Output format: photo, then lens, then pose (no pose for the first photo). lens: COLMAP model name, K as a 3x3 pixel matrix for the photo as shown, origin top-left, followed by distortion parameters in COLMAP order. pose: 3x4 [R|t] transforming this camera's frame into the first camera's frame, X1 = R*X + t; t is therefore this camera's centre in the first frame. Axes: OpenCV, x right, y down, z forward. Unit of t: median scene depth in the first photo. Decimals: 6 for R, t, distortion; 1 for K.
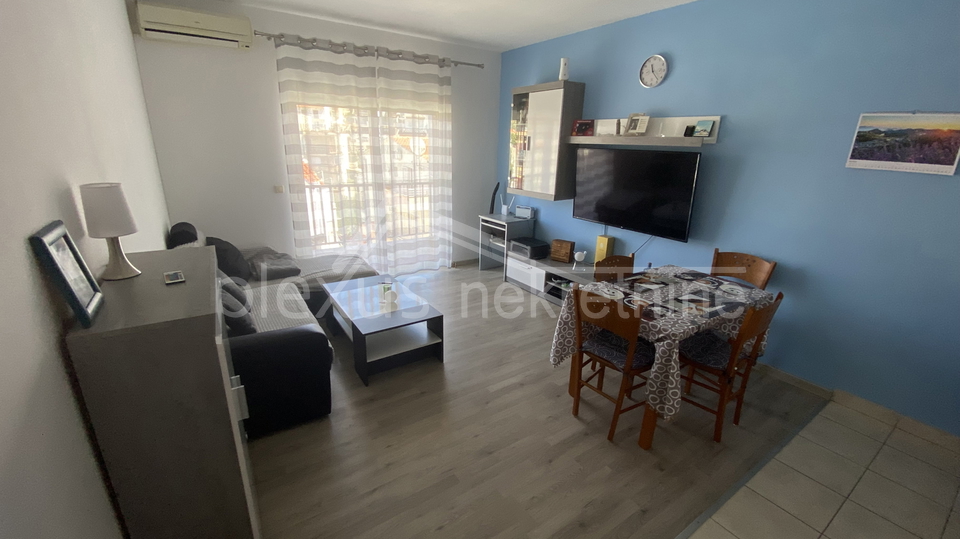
lens RADIAL K [[391.1, 0, 477.2], [0, 391.1, 267.0], [0, 0, 1]] dist [0.027751, -0.023548]
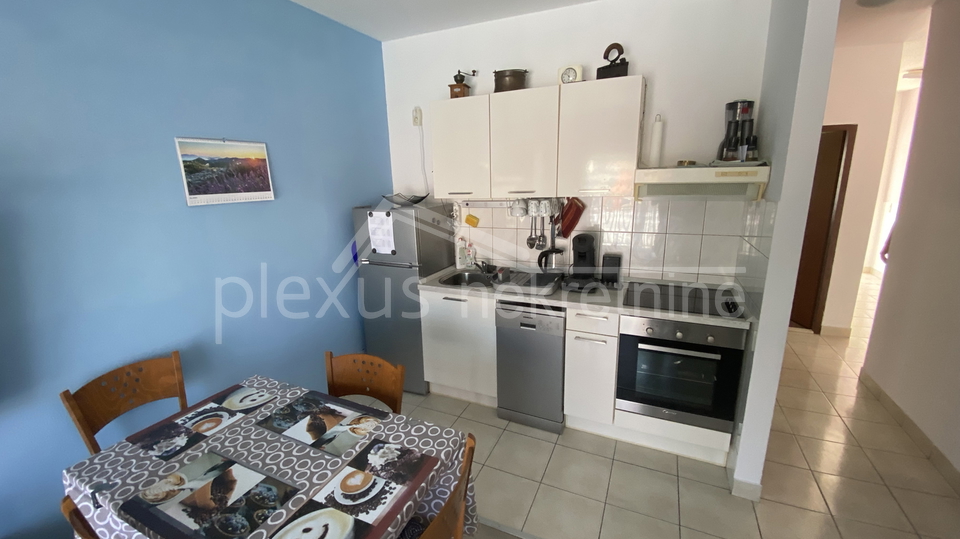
lens RADIAL K [[393.4, 0, 479.0], [0, 393.4, 268.7], [0, 0, 1]] dist [0.002672, -0.010054]
pose [[-0.533204, -0.211915, 0.819015, -0.033226], [0.261398, 0.879475, 0.397737, -0.268872], [-0.804590, 0.426163, -0.413545, 0.807960]]
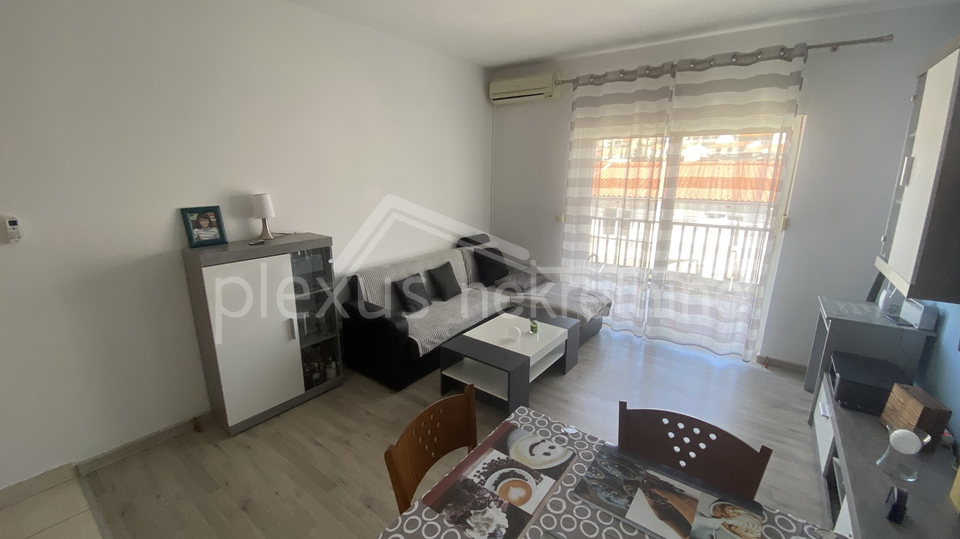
lens RADIAL K [[391.1, 0, 477.2], [0, 391.1, 267.0], [0, 0, 1]] dist [0.027751, -0.023548]
pose [[0.339474, 0.201733, -0.918728, 0.656721], [-0.281025, 0.953872, 0.105610, -0.173337], [0.897654, 0.222334, 0.380507, 0.598580]]
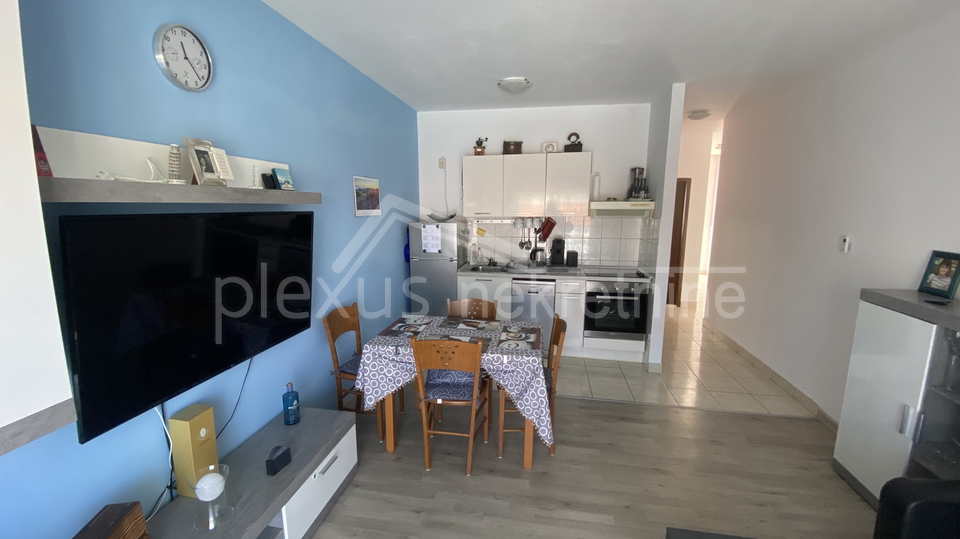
lens RADIAL K [[391.1, 0, 477.2], [0, 391.1, 267.0], [0, 0, 1]] dist [0.027751, -0.023548]
pose [[-0.726439, -0.138558, 0.673118, -0.222932], [0.185408, 0.903631, 0.386103, -0.470205], [-0.661748, 0.405281, -0.630743, 1.442954]]
